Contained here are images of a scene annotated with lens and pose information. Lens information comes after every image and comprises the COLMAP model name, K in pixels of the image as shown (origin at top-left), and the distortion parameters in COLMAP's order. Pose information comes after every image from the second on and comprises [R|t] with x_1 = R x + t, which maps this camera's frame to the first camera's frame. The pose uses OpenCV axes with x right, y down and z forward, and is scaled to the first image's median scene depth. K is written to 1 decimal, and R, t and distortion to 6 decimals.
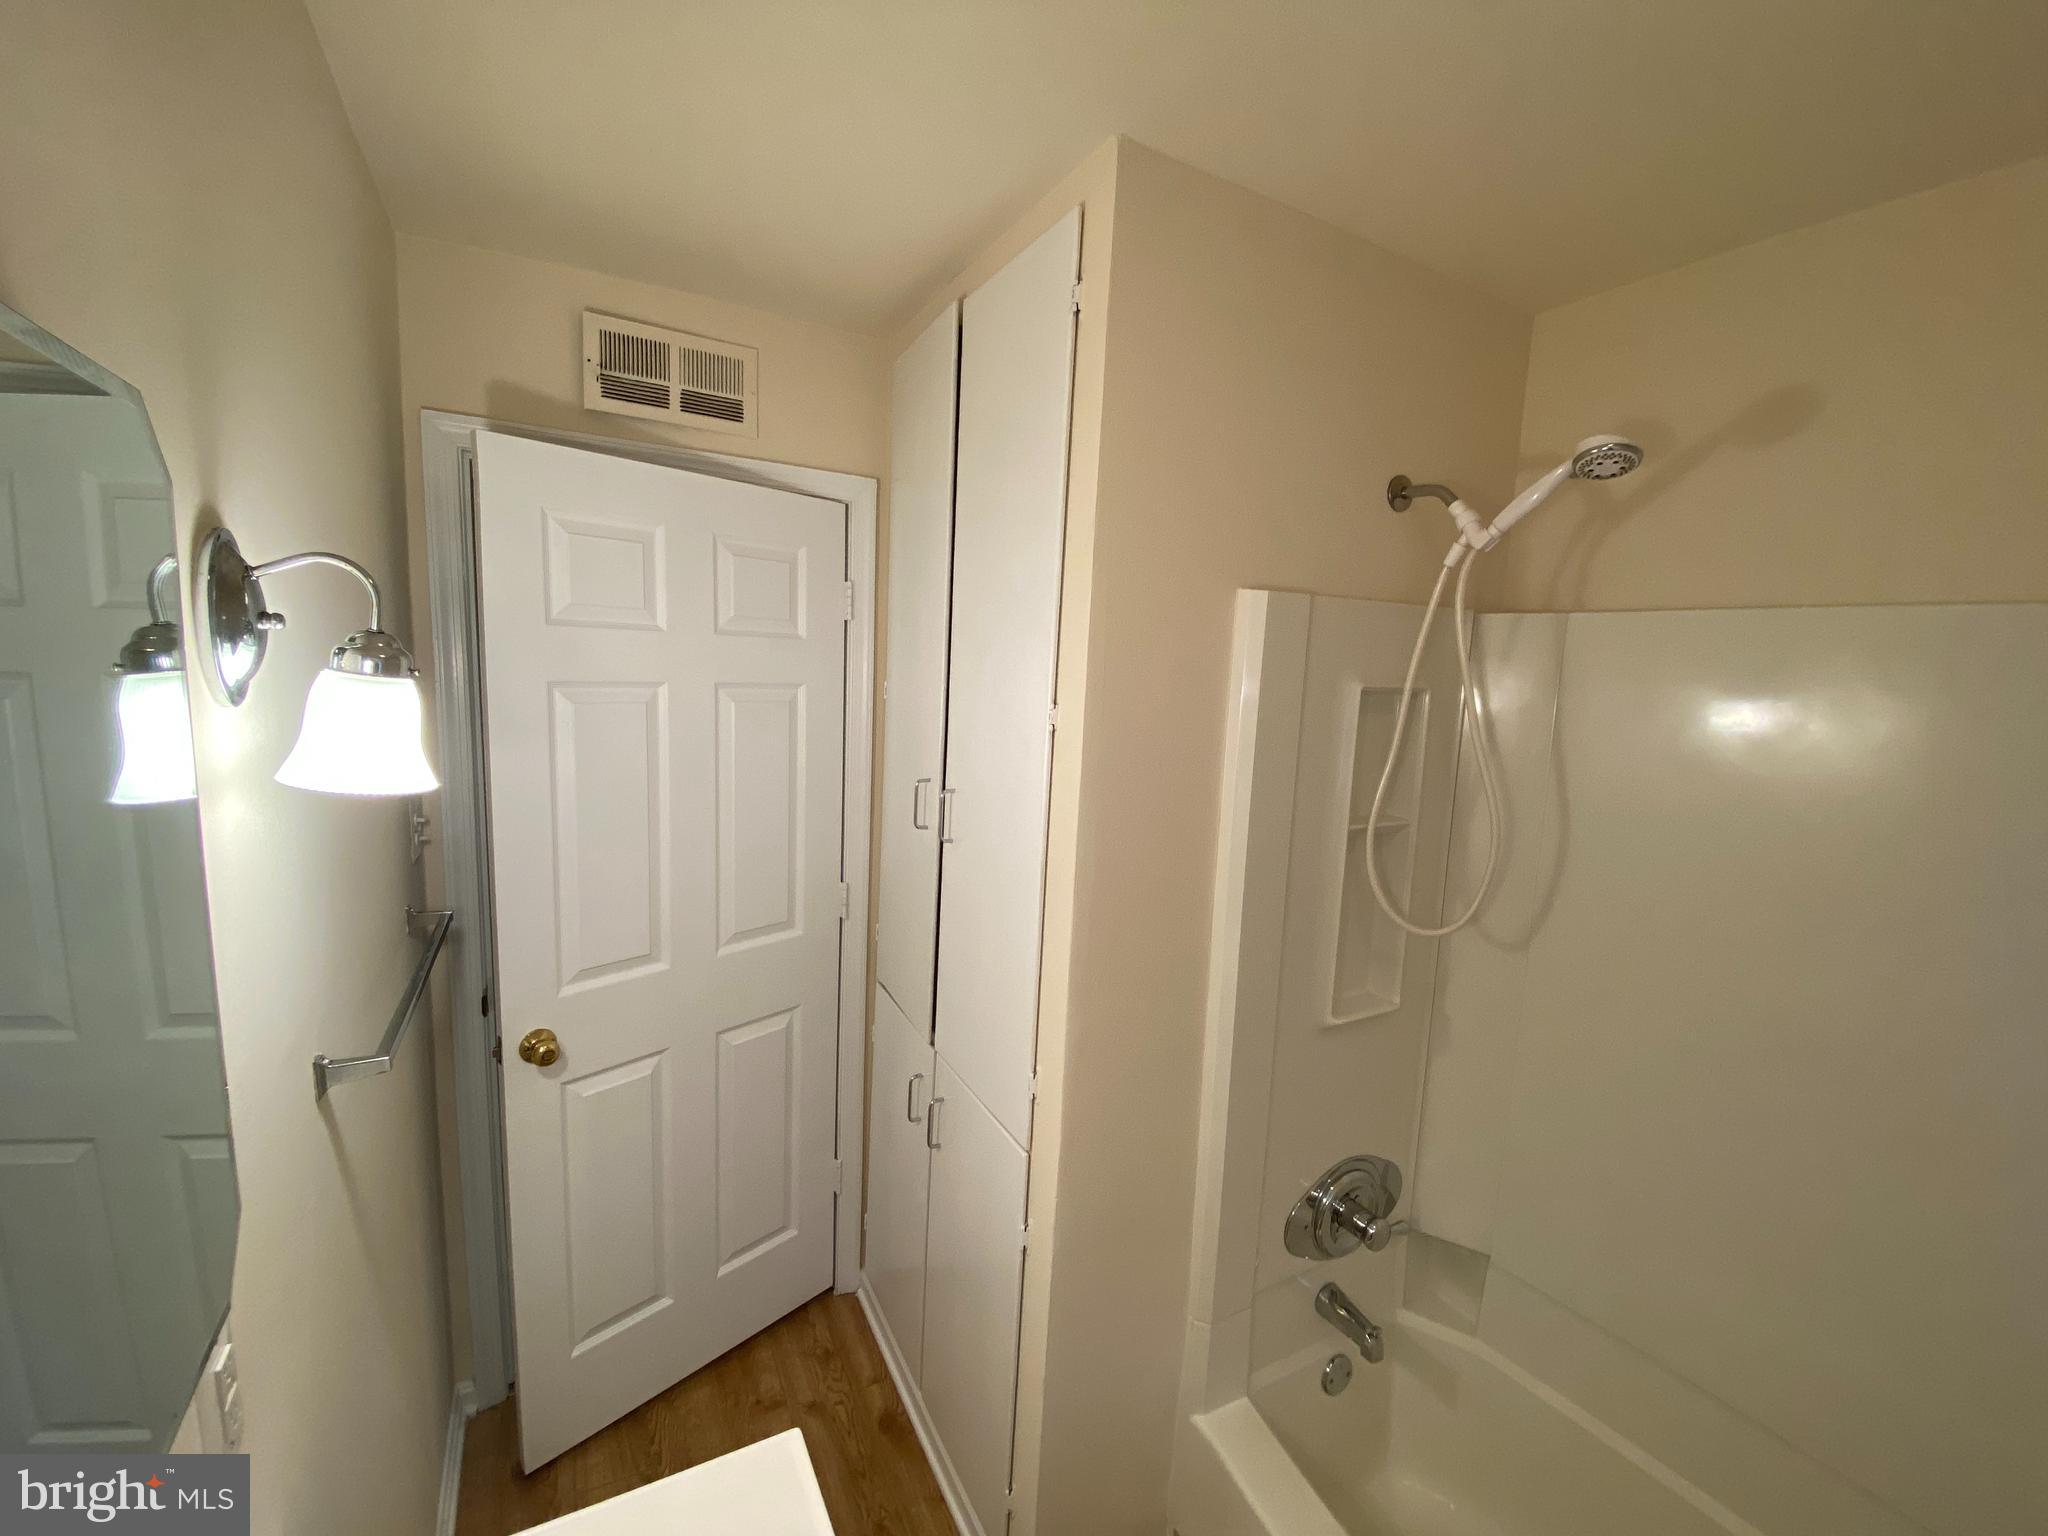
lens RADIAL K [[839.8, 0, 1024.0], [0, 839.8, 768.0], [0, 0, 1]] dist [0.009145, -0.015899]
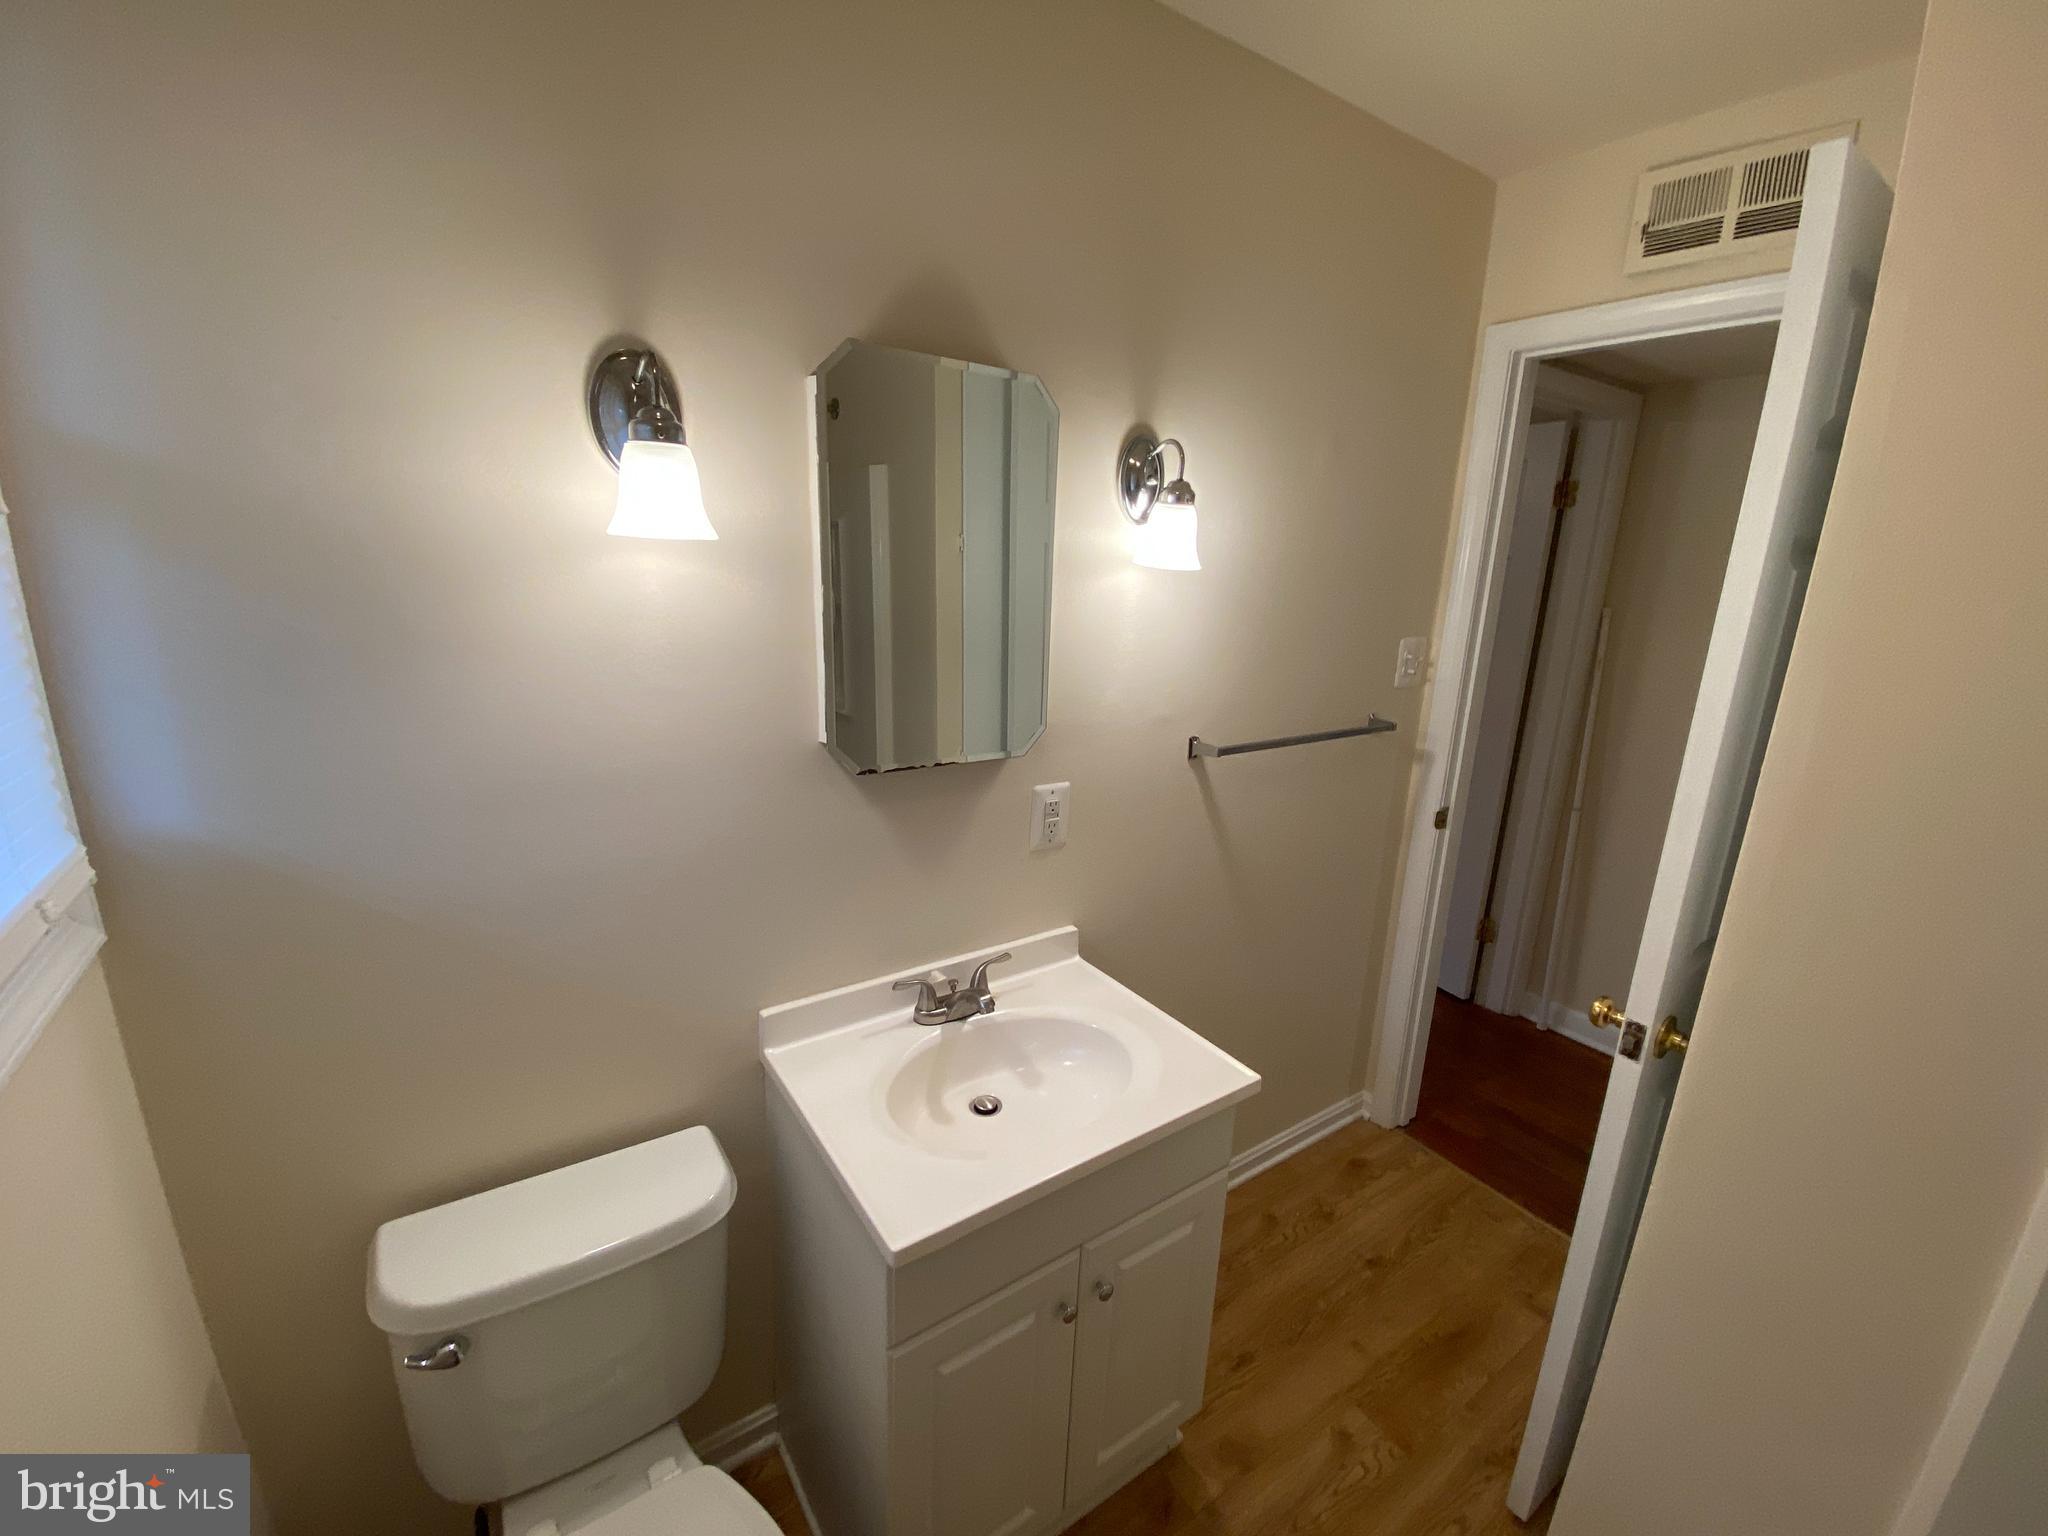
lens RADIAL K [[838.9, 0, 1024.0], [0, 838.9, 768.0], [0, 0, 1]] dist [0.055760, -0.037253]
pose [[0.100770, 0.205734, -0.973406, 0.561613], [-0.162168, 0.968698, 0.187951, 0.077953], [0.981604, 0.138915, 0.130979, 0.240499]]
